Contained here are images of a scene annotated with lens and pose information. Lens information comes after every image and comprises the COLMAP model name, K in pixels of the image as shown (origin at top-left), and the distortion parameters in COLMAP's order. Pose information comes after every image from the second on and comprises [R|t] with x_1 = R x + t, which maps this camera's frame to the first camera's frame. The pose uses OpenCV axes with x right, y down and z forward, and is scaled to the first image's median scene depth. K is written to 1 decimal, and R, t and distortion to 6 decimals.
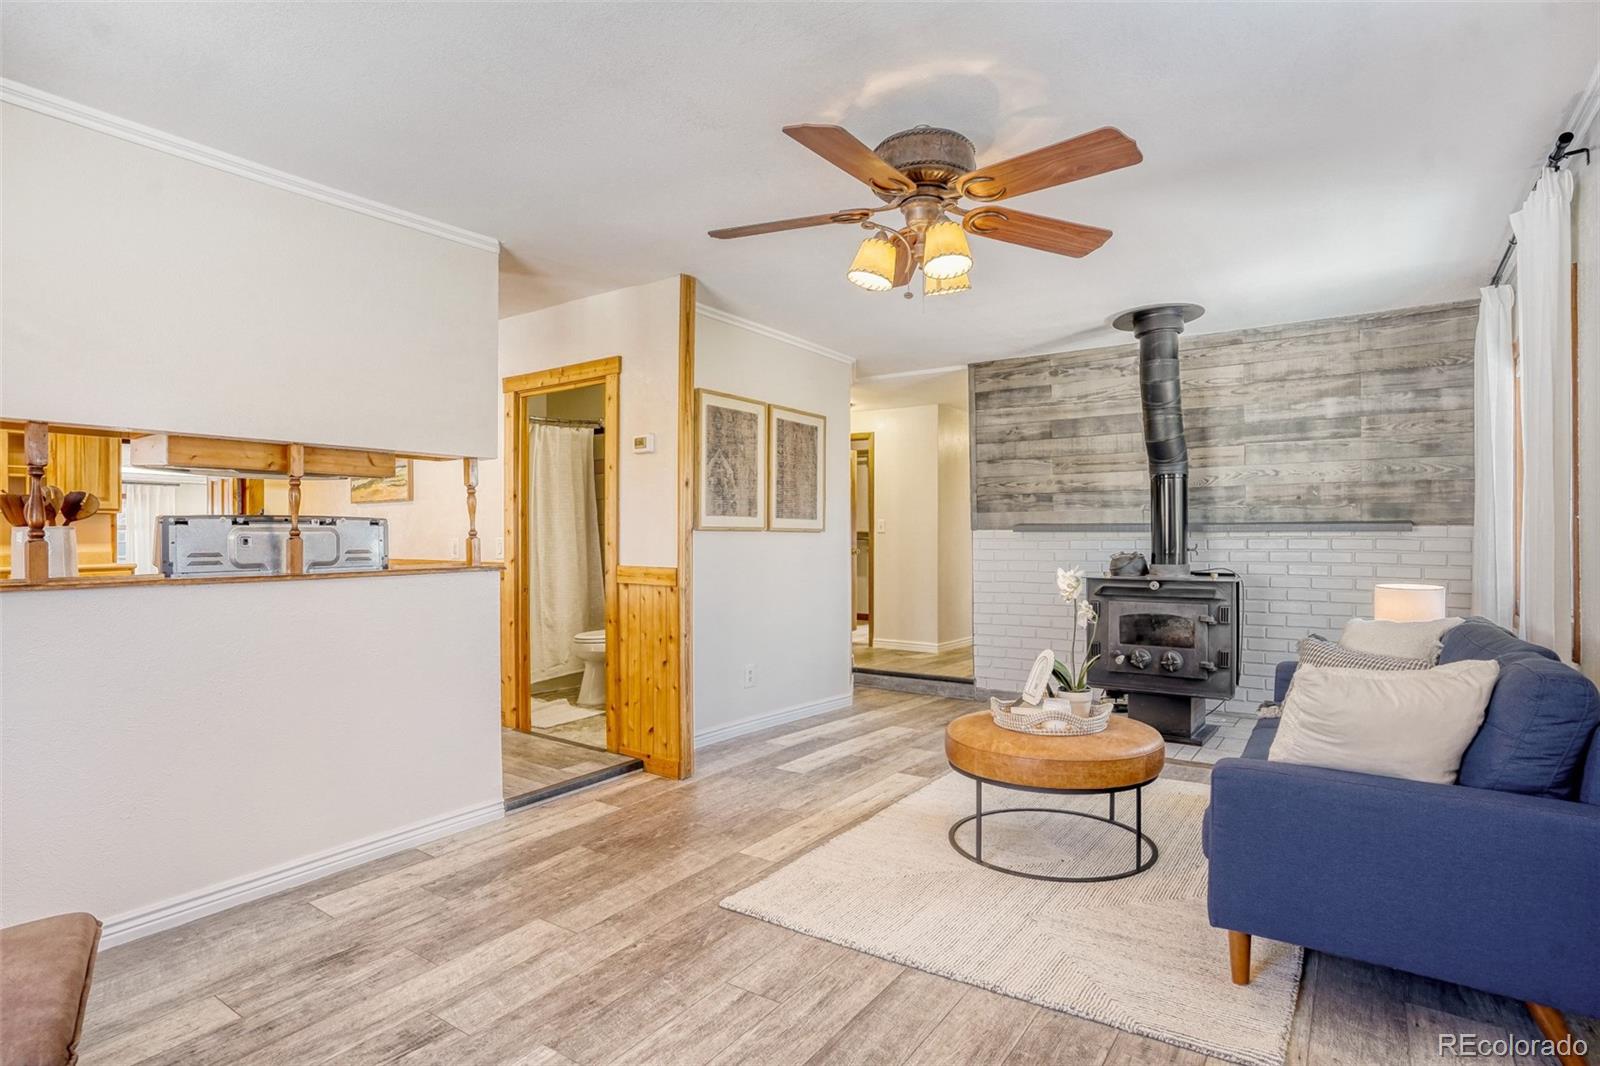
lens RADIAL K [[828.7, 0, 799.9], [0, 828.7, 533.5], [0, 0, 1]] dist [-0.055002, 0.022570]
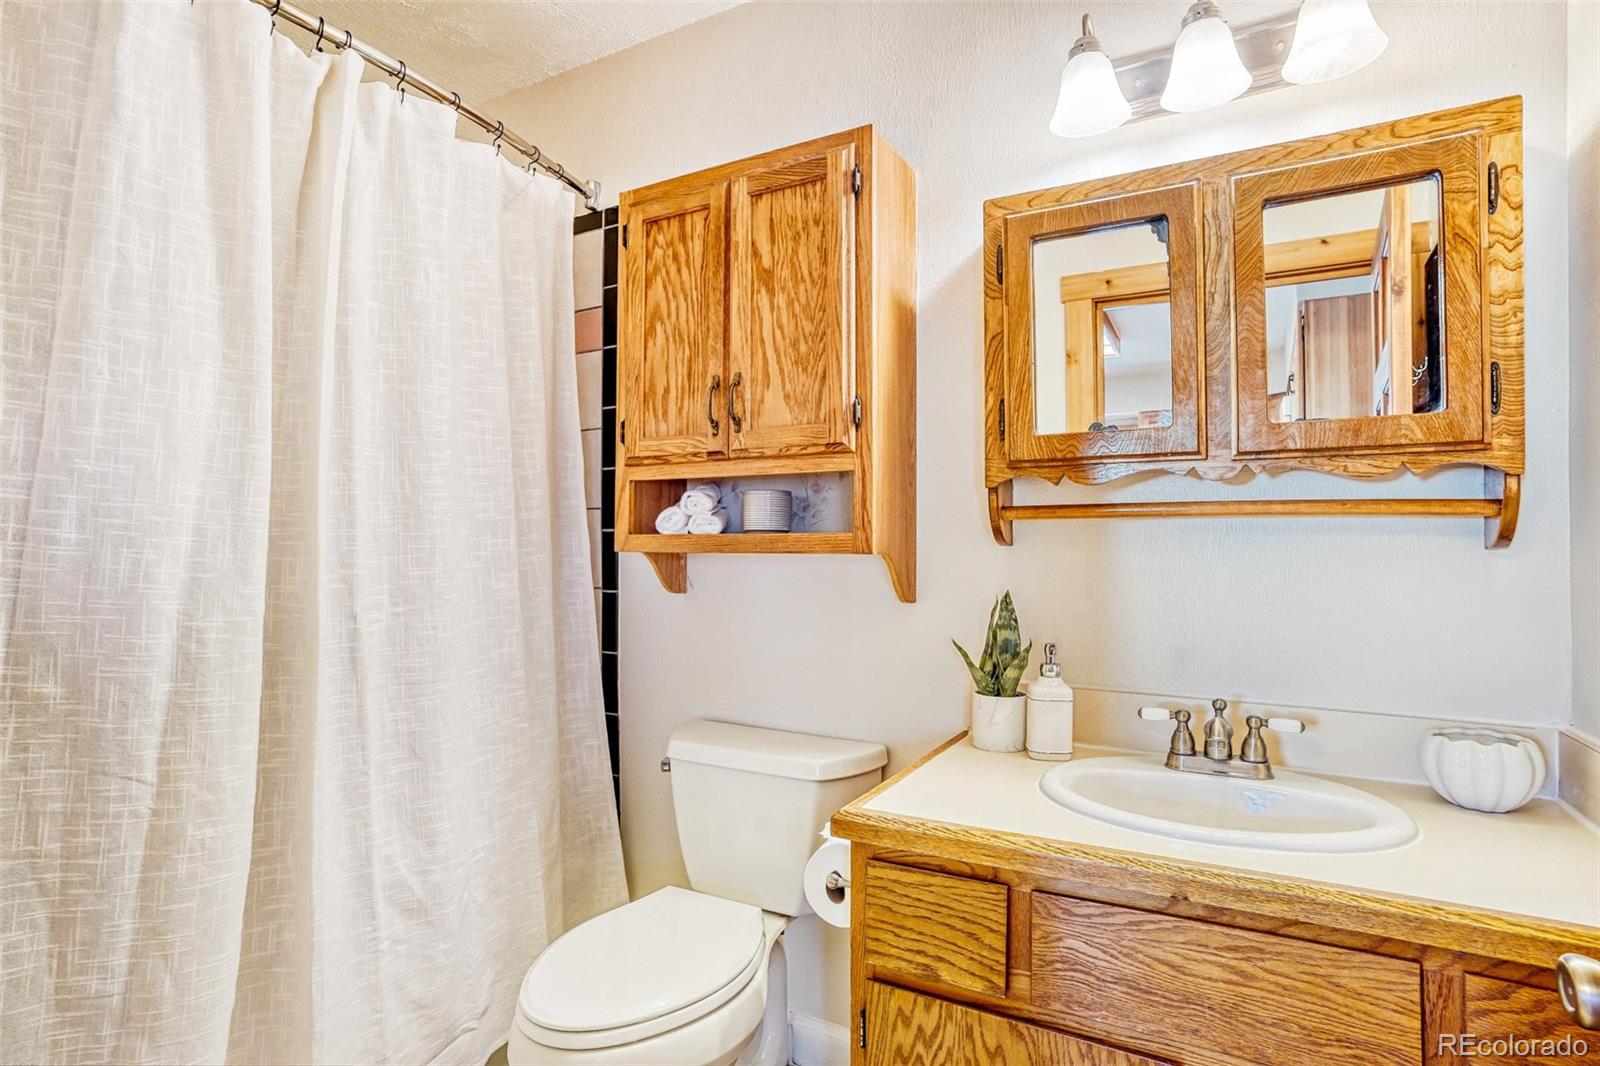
lens RADIAL K [[828.7, 0, 799.7], [0, 828.7, 534.5], [0, 0, 1]] dist [-0.055002, 0.022570]
pose [[0.996097, -0.000482, 0.088267, -0.202219], [0.001316, 0.999955, -0.009391, 0.002632], [-0.088259, 0.009471, 0.996053, 0.719745]]
